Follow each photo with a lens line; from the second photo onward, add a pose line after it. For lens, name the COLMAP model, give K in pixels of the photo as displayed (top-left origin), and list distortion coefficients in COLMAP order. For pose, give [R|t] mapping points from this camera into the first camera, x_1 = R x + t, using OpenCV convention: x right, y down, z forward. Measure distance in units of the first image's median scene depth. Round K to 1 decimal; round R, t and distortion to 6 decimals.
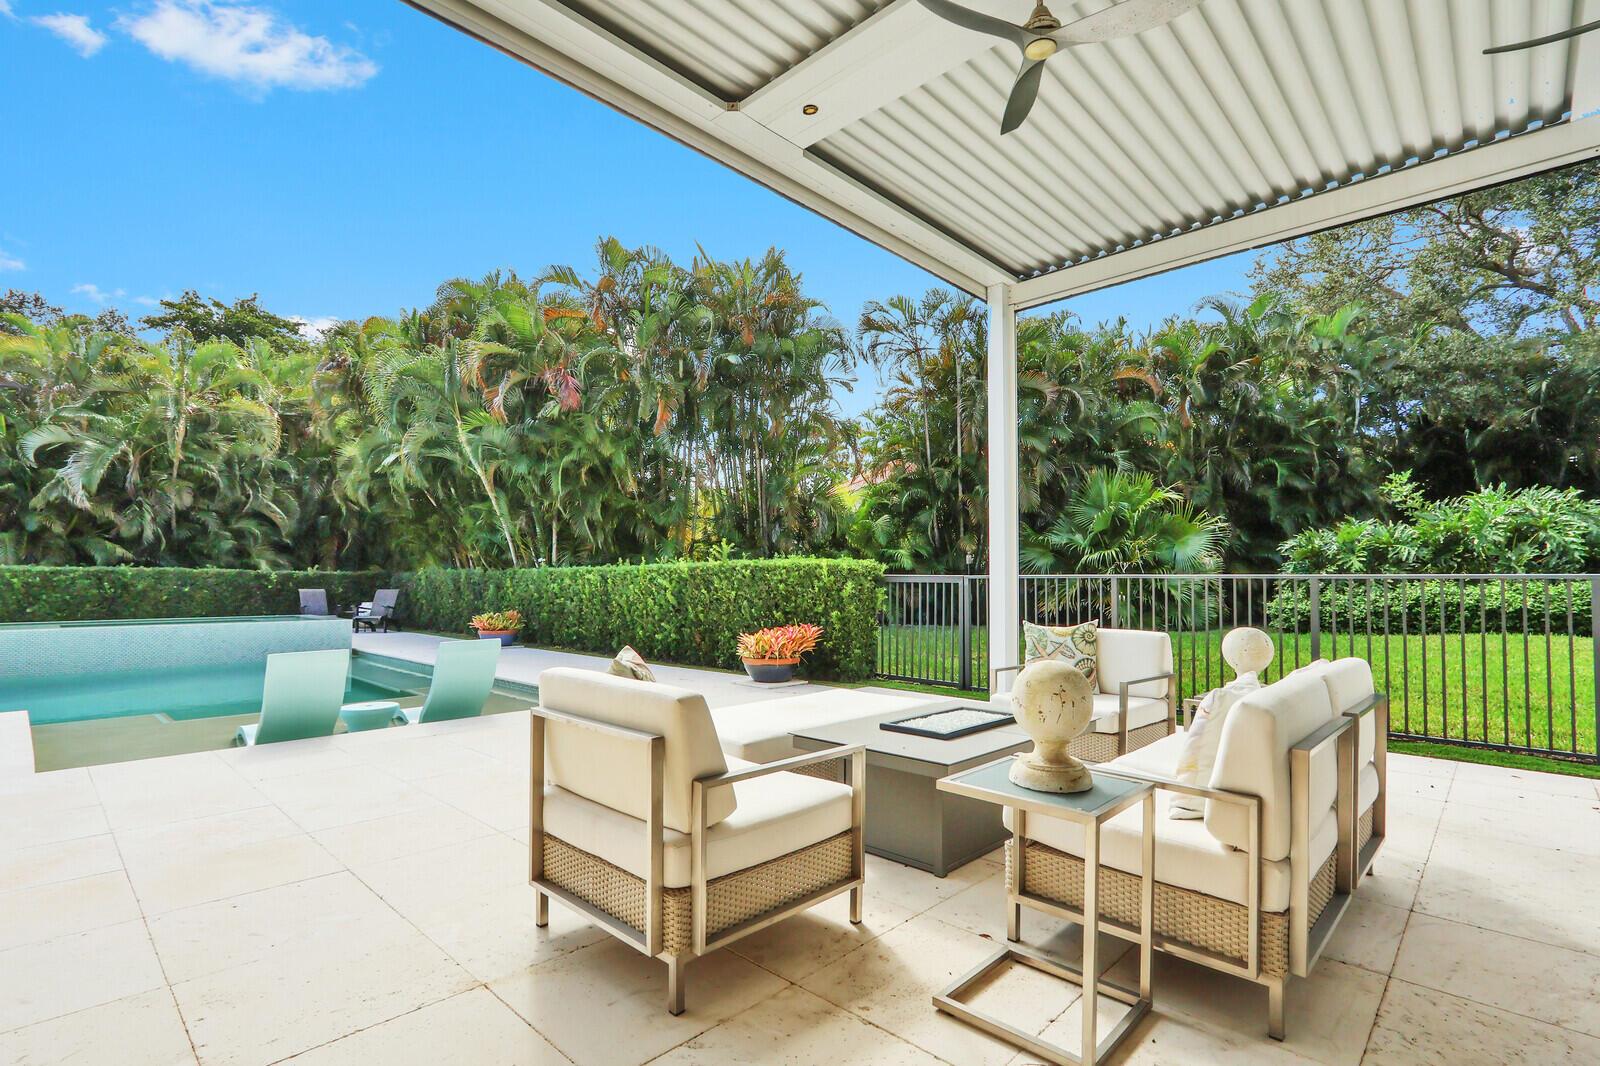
lens RADIAL K [[743.1, 0, 838.2], [0, 743.1, 571.2], [0, 0, 1]] dist [-0.006999, -0.001829]
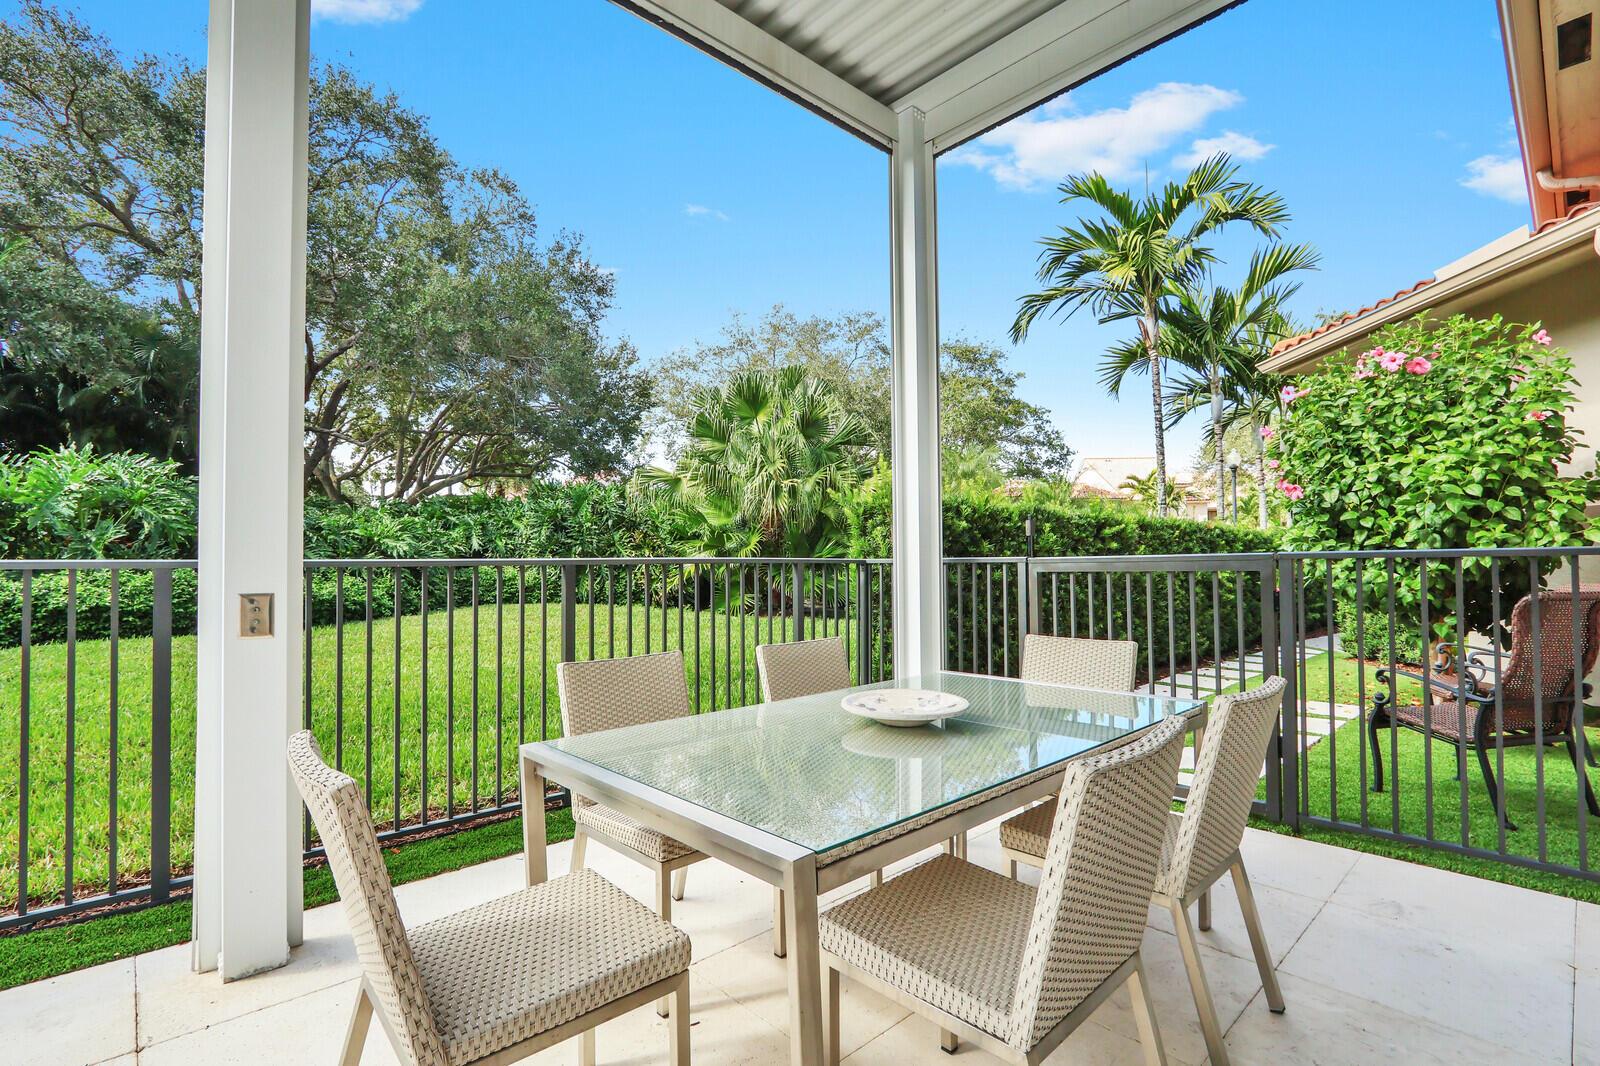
lens RADIAL K [[743.1, 0, 793.7], [0, 743.1, 530.6], [0, 0, 1]] dist [-0.006999, -0.001829]
pose [[0.094423, 0.046775, 0.994433, 0.220878], [-0.006445, 0.998903, -0.046374, 0.003883], [-0.995511, -0.002030, 0.094621, 0.204464]]
